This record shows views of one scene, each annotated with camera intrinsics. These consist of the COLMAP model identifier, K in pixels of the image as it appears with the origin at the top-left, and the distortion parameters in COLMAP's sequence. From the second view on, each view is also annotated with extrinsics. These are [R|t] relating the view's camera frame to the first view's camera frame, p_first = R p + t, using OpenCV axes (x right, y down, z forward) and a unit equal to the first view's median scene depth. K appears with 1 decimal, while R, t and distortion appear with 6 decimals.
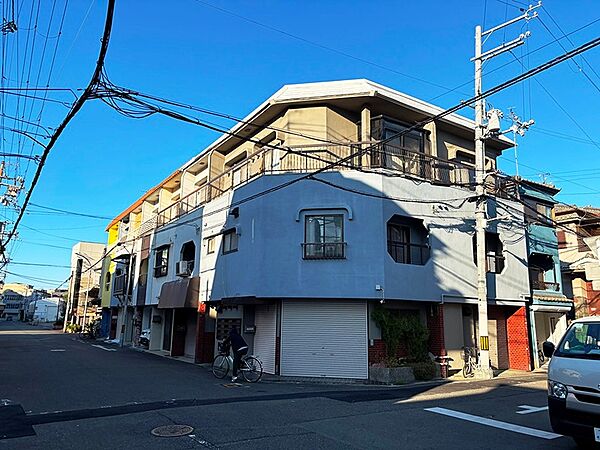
lens RADIAL K [[452.7, 0, 299.8], [0, 452.7, 228.1], [0, 0, 1]] dist [0.042554, -0.038638]
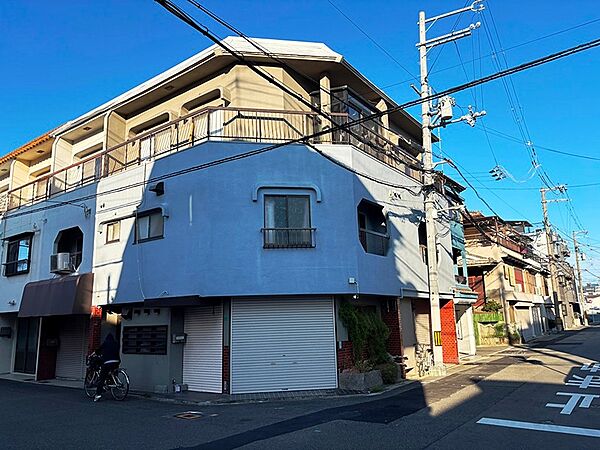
lens RADIAL K [[452.7, 0, 299.8], [0, 452.7, 228.1], [0, 0, 1]] dist [0.042554, -0.038638]
pose [[0.938889, 0.027003, 0.343159, -0.188059], [-0.025446, 0.999635, -0.009039, 0.035305], [-0.343277, -0.000246, 0.939234, 0.191970]]
